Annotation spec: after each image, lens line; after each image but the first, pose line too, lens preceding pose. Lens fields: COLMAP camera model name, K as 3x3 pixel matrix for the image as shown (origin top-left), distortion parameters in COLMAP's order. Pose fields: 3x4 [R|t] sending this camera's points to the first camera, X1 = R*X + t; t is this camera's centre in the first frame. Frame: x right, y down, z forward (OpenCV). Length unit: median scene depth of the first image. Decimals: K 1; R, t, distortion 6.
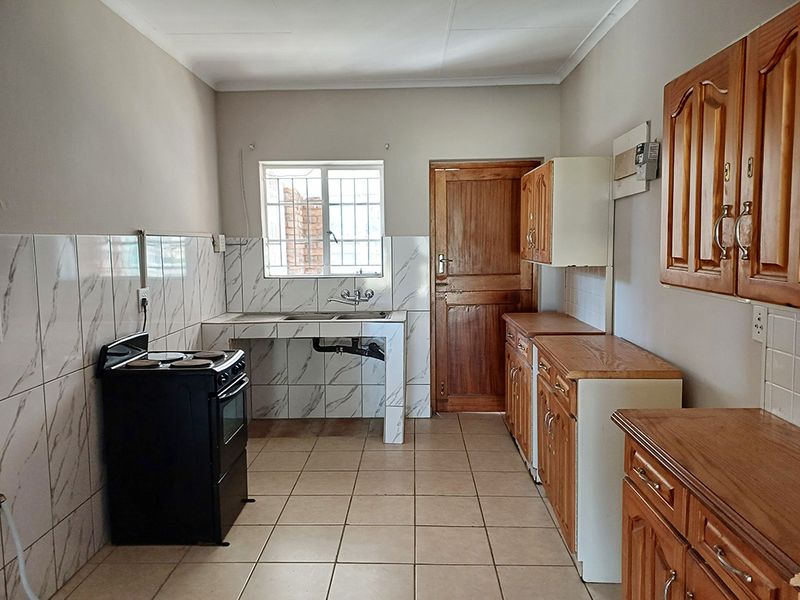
lens RADIAL K [[580.3, 0, 399.2], [0, 580.3, 297.9], [0, 0, 1]] dist [0.006240, -0.001530]
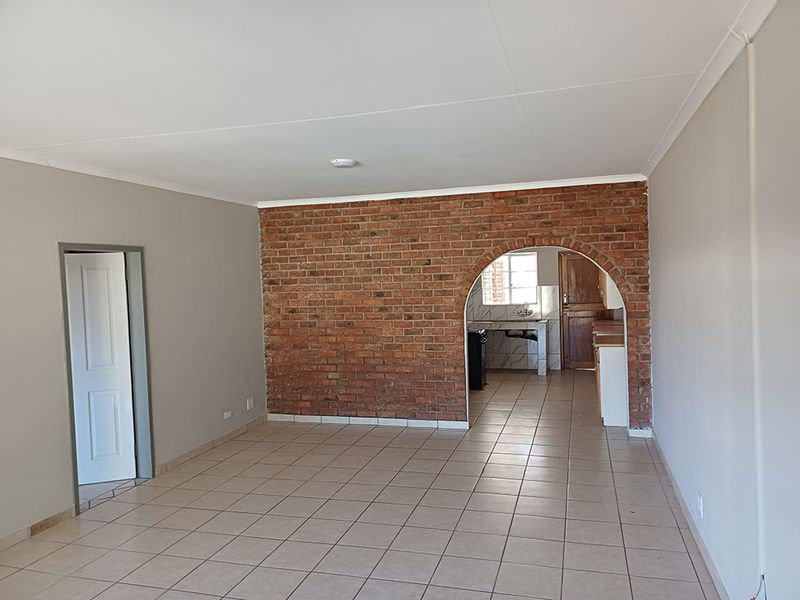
lens RADIAL K [[580.3, 0, 398.6], [0, 580.3, 300.9], [0, 0, 1]] dist [0.006240, -0.001530]
pose [[0.965556, -0.011365, -0.259945, 0.038948], [-0.004446, 0.998179, -0.060159, 0.085982], [0.260156, 0.059243, 0.963748, -1.263485]]
